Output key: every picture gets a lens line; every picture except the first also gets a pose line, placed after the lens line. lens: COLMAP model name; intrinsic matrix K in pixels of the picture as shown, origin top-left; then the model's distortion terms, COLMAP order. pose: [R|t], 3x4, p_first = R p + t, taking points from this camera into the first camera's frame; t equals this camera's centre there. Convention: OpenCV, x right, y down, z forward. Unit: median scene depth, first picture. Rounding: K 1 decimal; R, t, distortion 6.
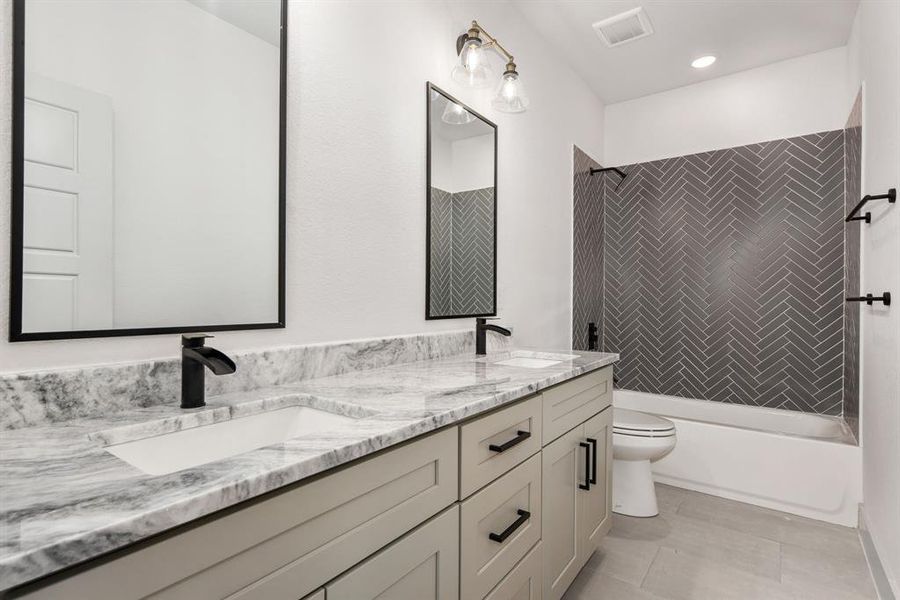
lens RADIAL K [[423.9, 0, 451.0], [0, 423.9, 300.2], [0, 0, 1]] dist [0.004179, -0.000969]
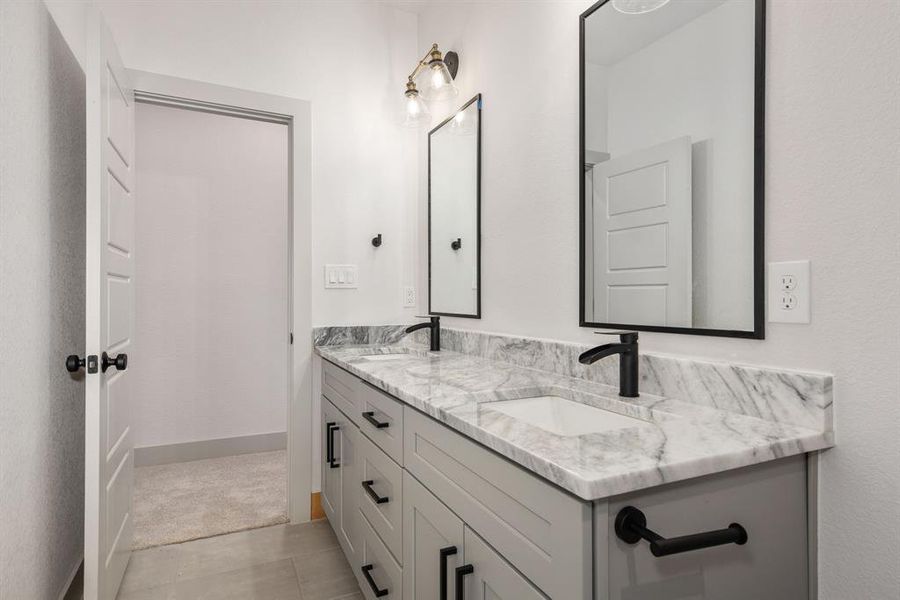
lens RADIAL K [[500.1, 0, 450.4], [0, 500.1, 300.3], [0, 0, 1]] dist [0.004232, 0.001934]
pose [[-0.491965, -0.014282, -0.870498, 0.962311], [-0.010662, 0.999889, -0.010379, 0.015877], [0.870550, 0.004175, -0.492063, 1.439686]]
